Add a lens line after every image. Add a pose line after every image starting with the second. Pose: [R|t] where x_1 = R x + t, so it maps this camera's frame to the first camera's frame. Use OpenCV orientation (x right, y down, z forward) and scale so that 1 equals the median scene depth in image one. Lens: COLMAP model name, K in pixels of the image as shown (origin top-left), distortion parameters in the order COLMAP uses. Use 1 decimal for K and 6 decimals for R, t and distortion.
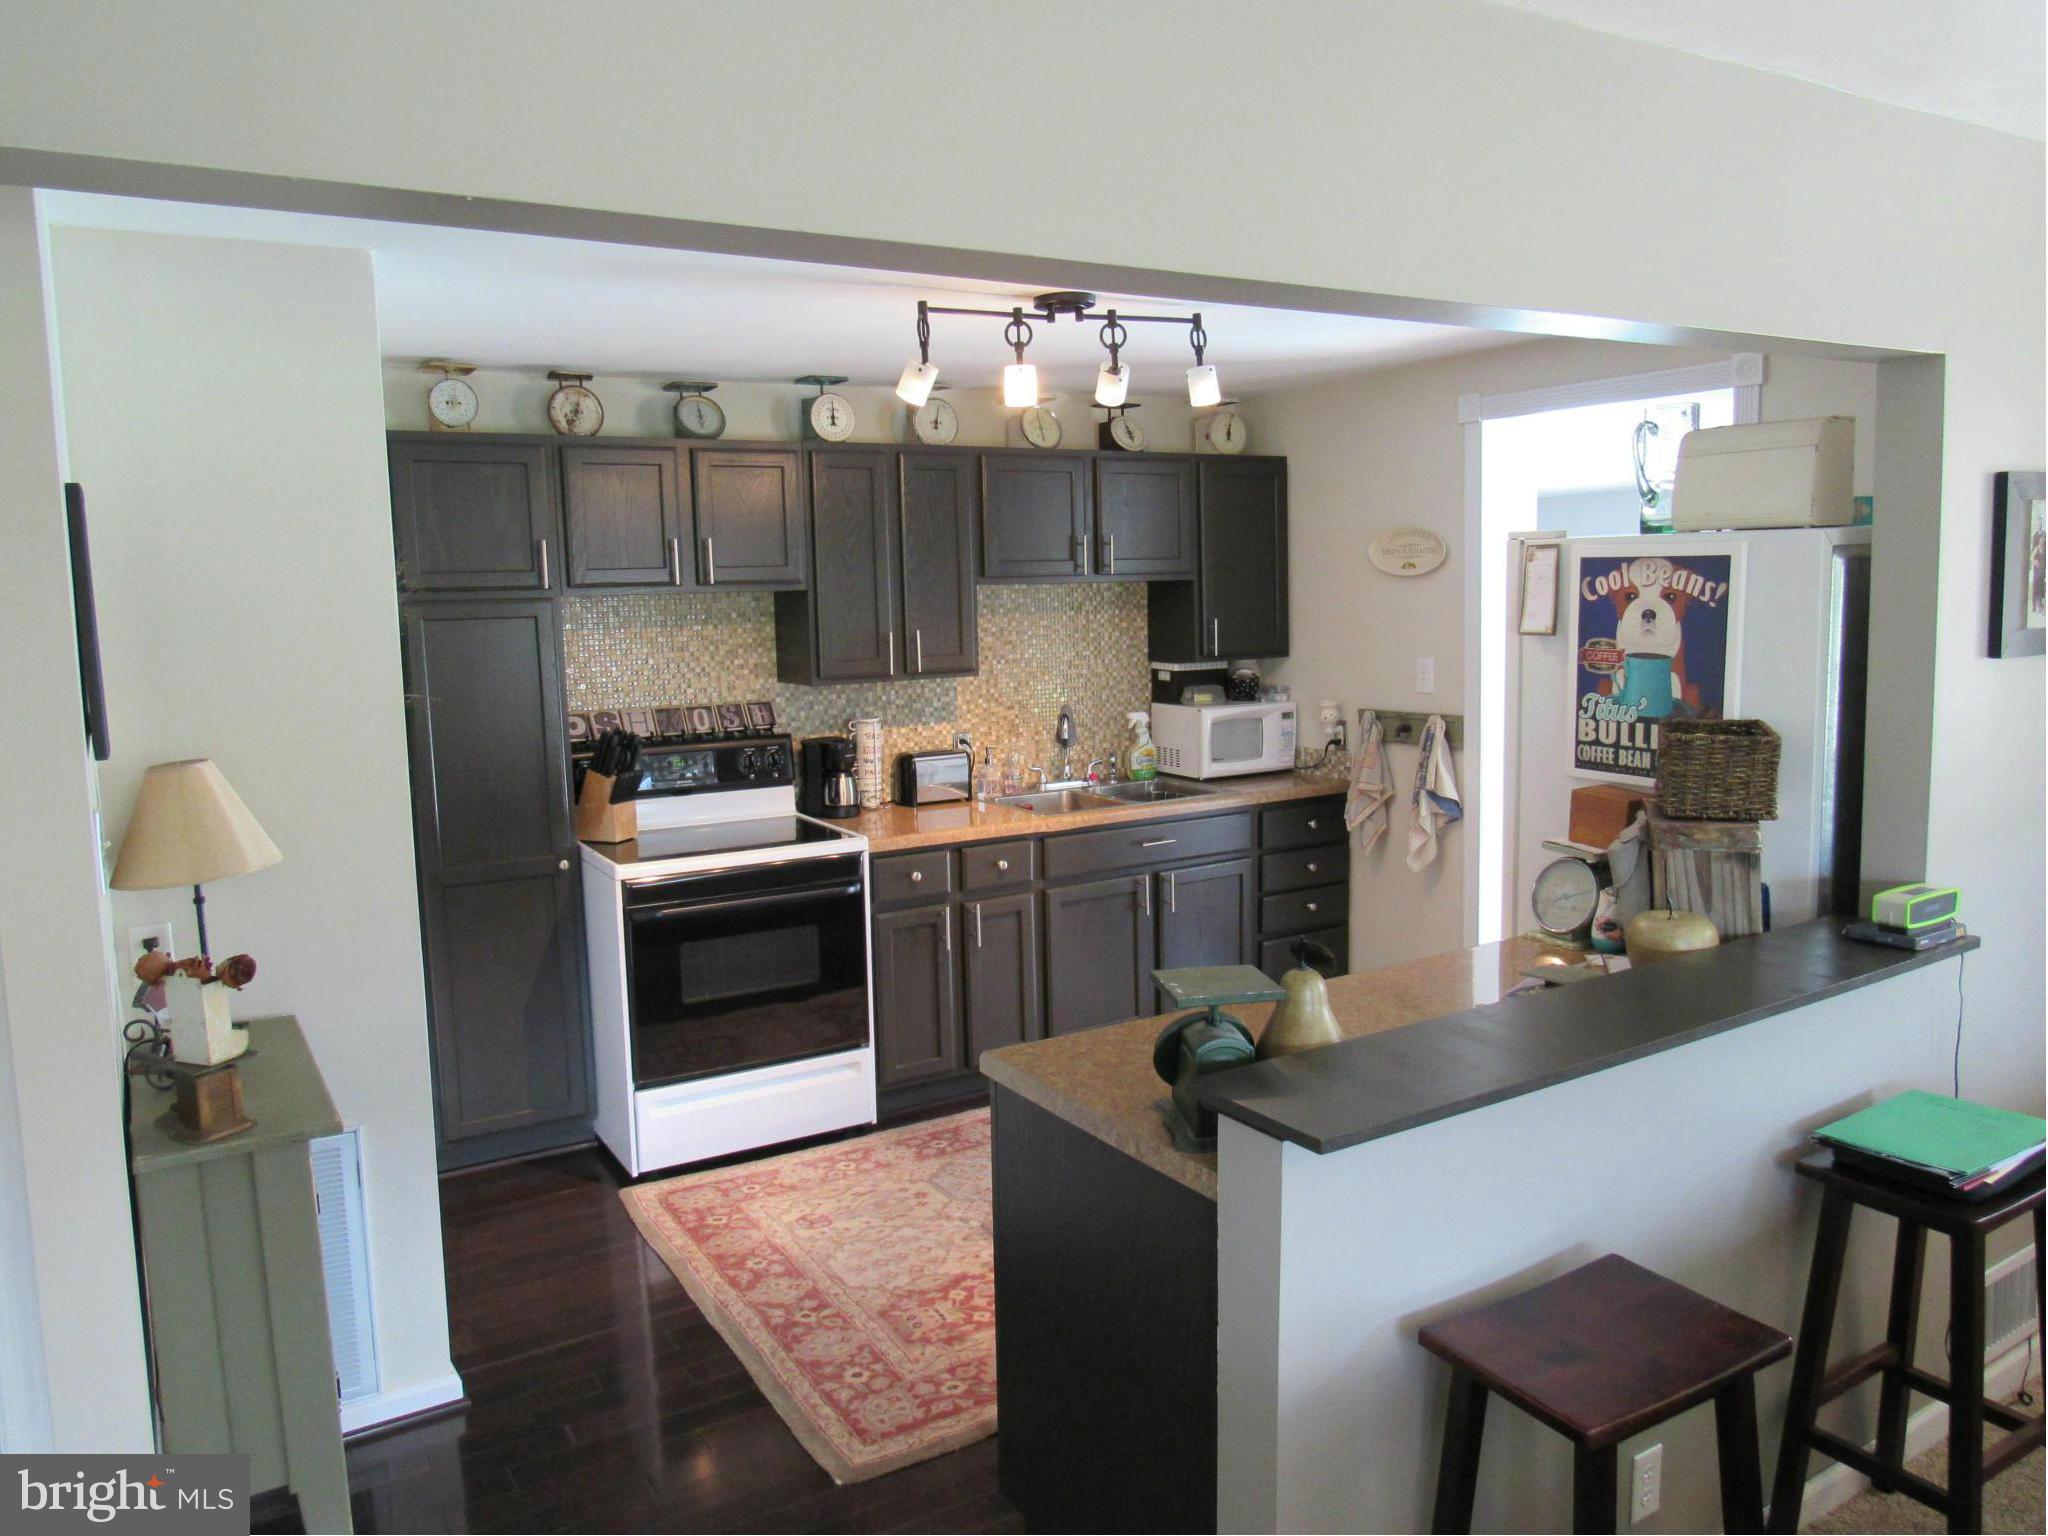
lens RADIAL K [[1491.0, 0, 1024.0], [0, 1491.0, 768.0], [0, 0, 1]] dist [-0.023649, -0.001666]
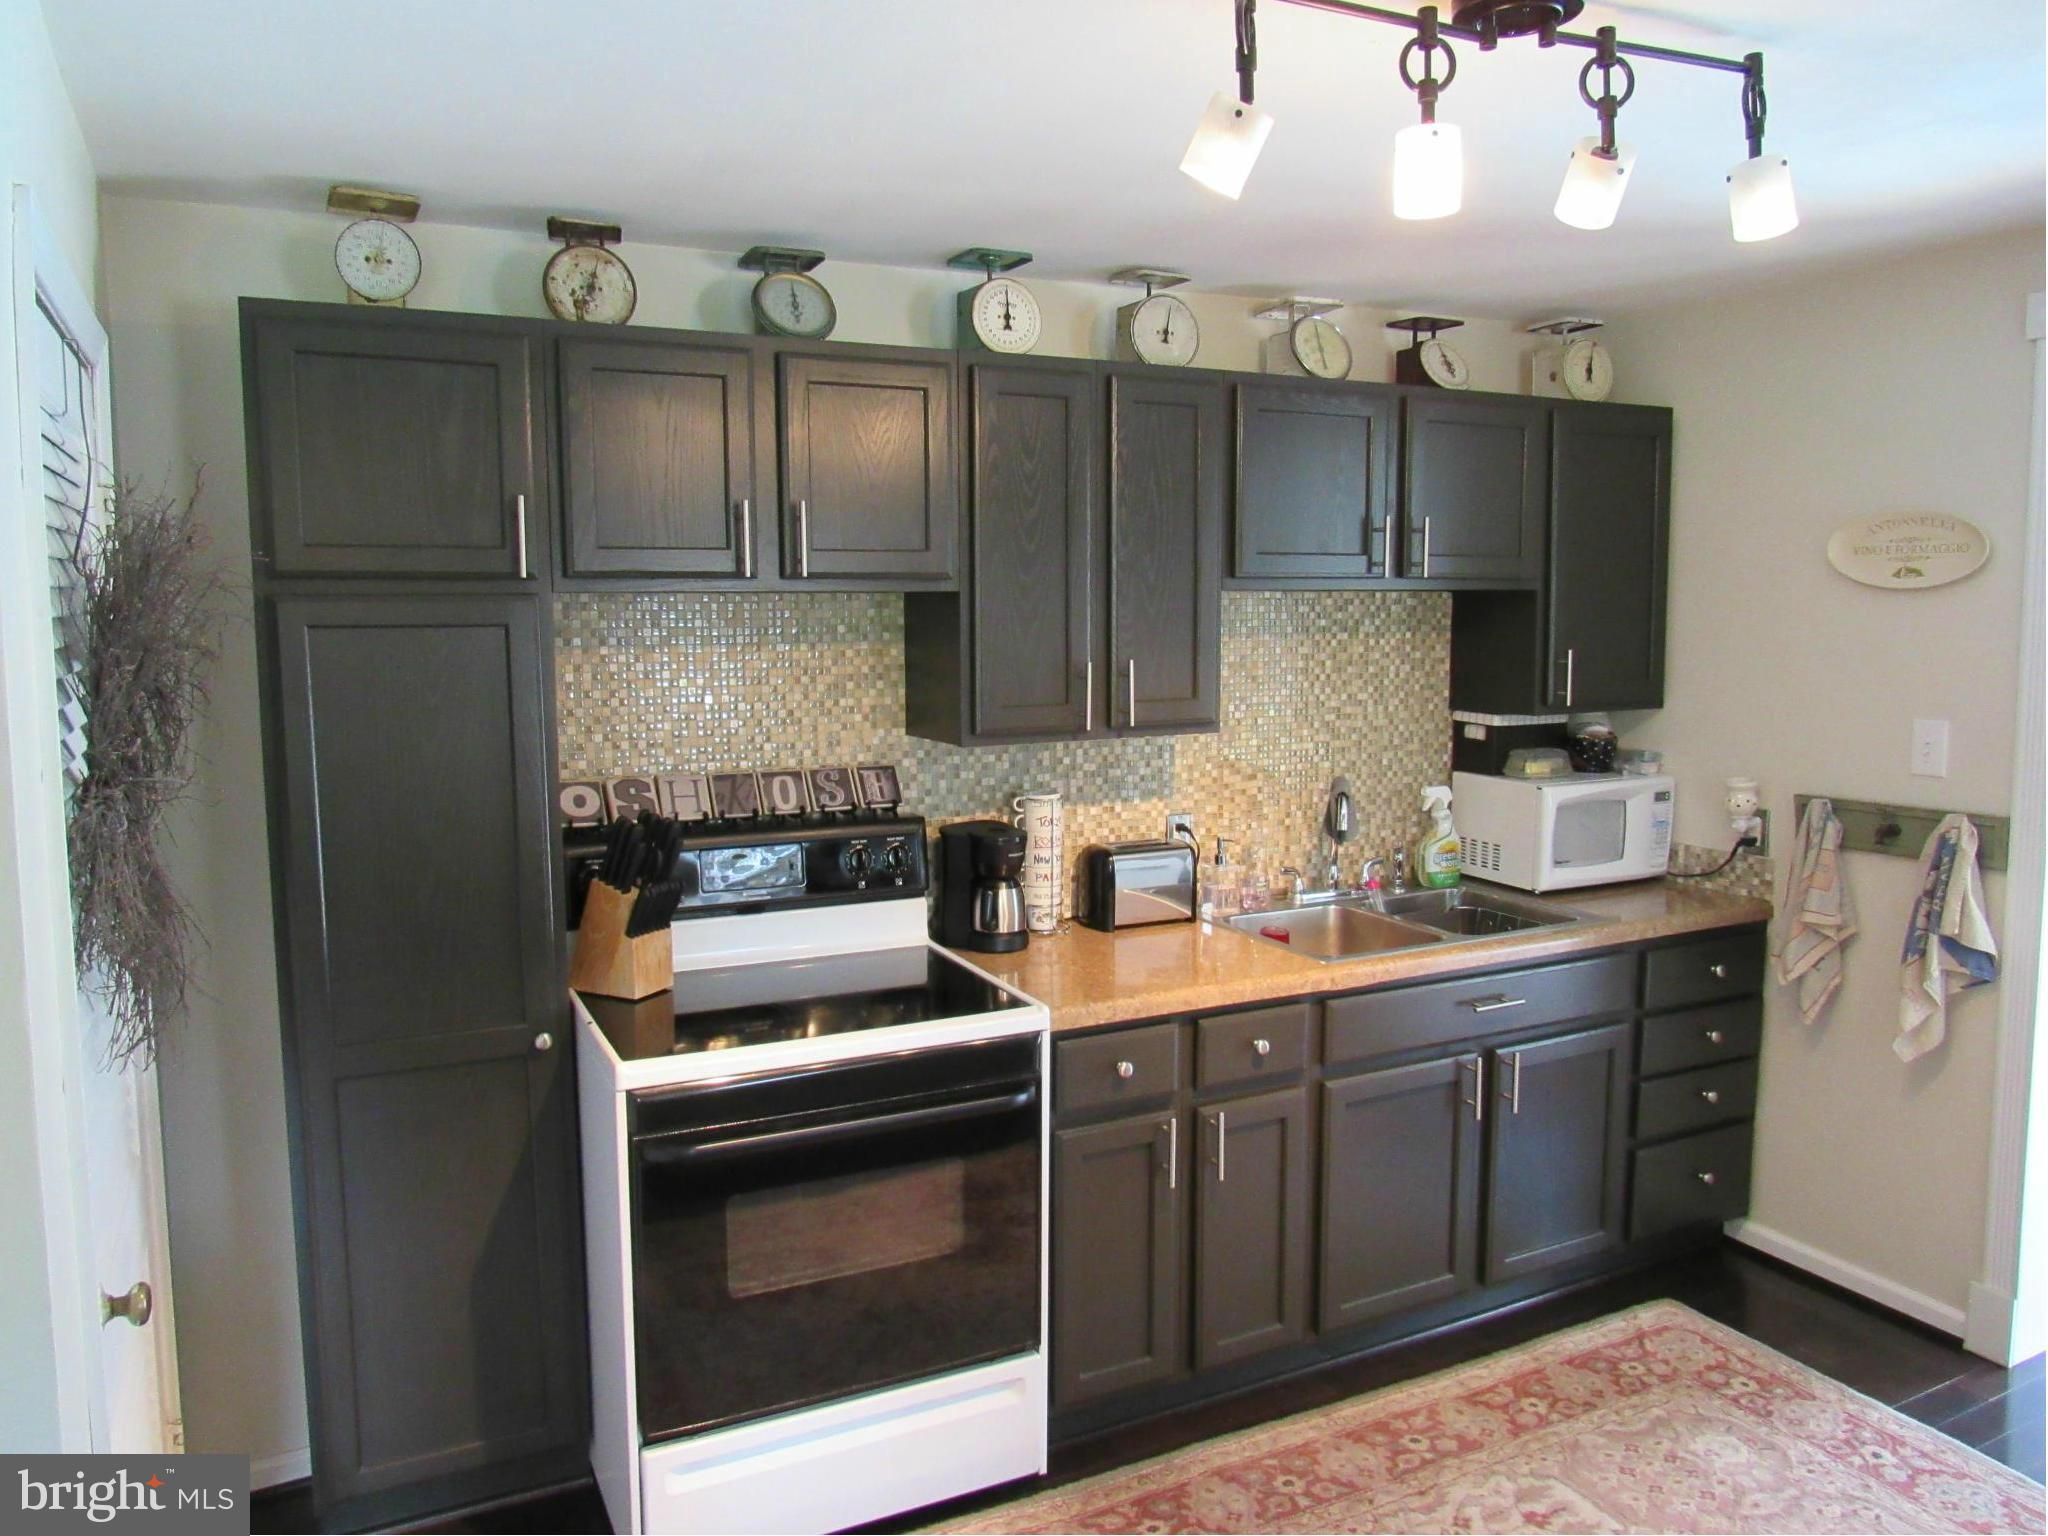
lens RADIAL K [[1564.1, 0, 1024.0], [0, 1564.1, 768.0], [0, 0, 1]] dist [-0.012825, -0.000444]
pose [[0.996219, 0.028287, -0.082145, -0.059840], [-0.029506, 0.999471, -0.013662, -0.036042], [0.081716, 0.016034, 0.996527, 0.337919]]
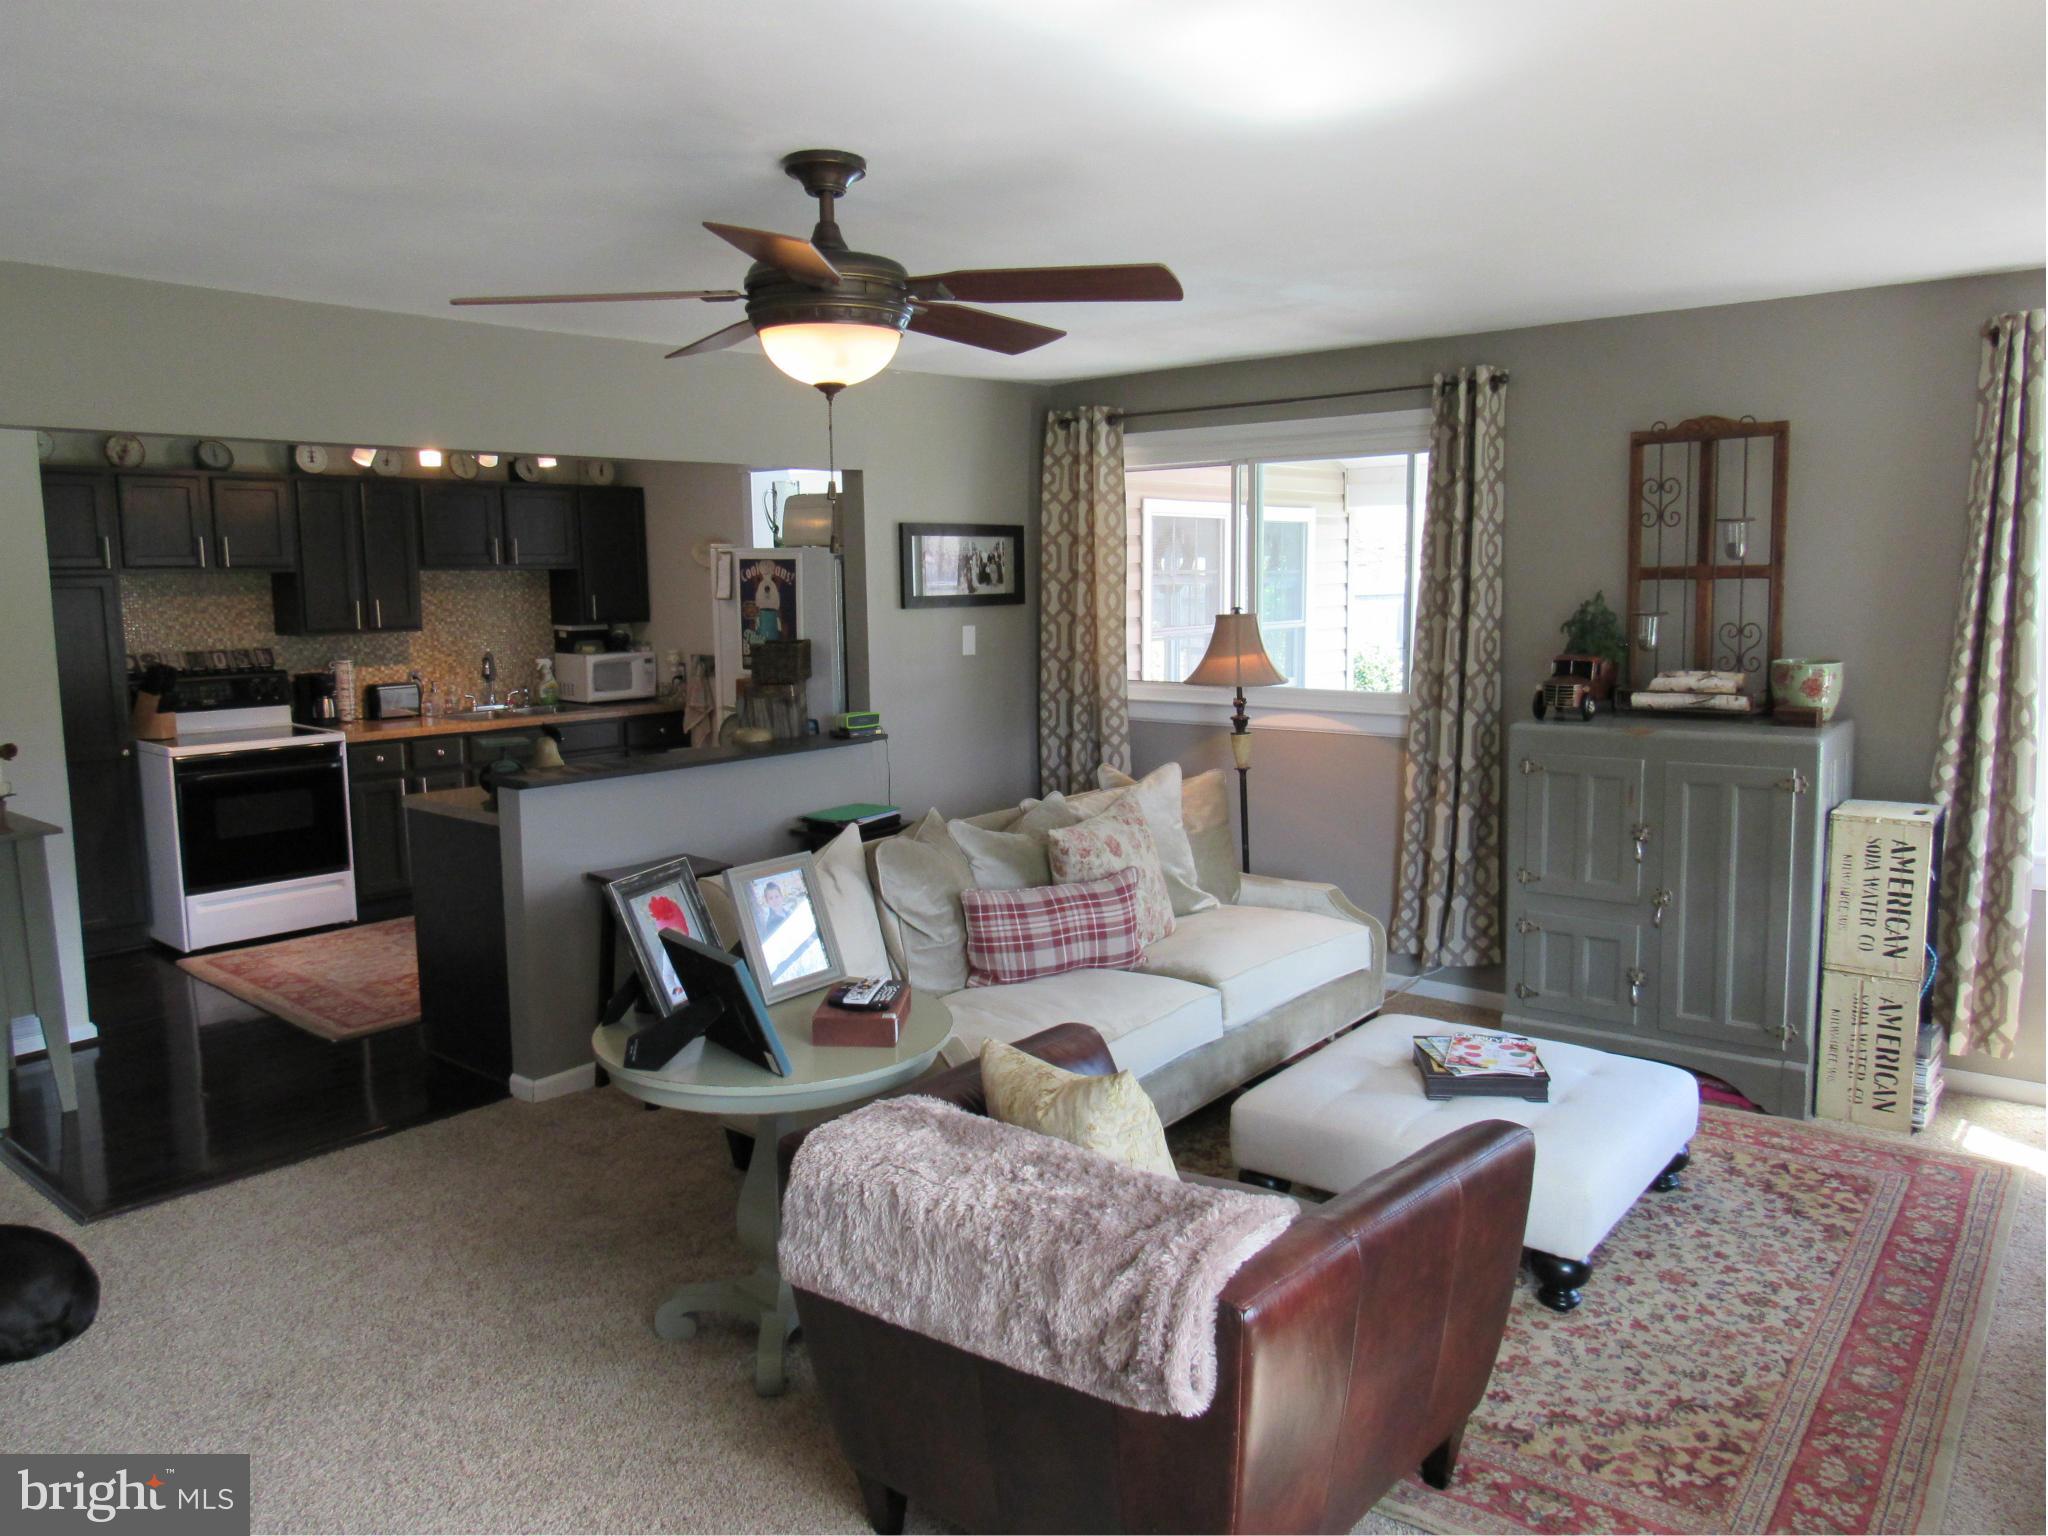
lens RADIAL K [[1405.8, 0, 994.1], [0, 1405.8, 764.5], [0, 0, 1]] dist [-0.022401, 0.000395]
pose [[0.947627, -0.028793, 0.318079, 0.064289], [0.025419, 0.999568, 0.014753, 0.068111], [-0.318367, -0.005895, 0.947949, -0.533867]]
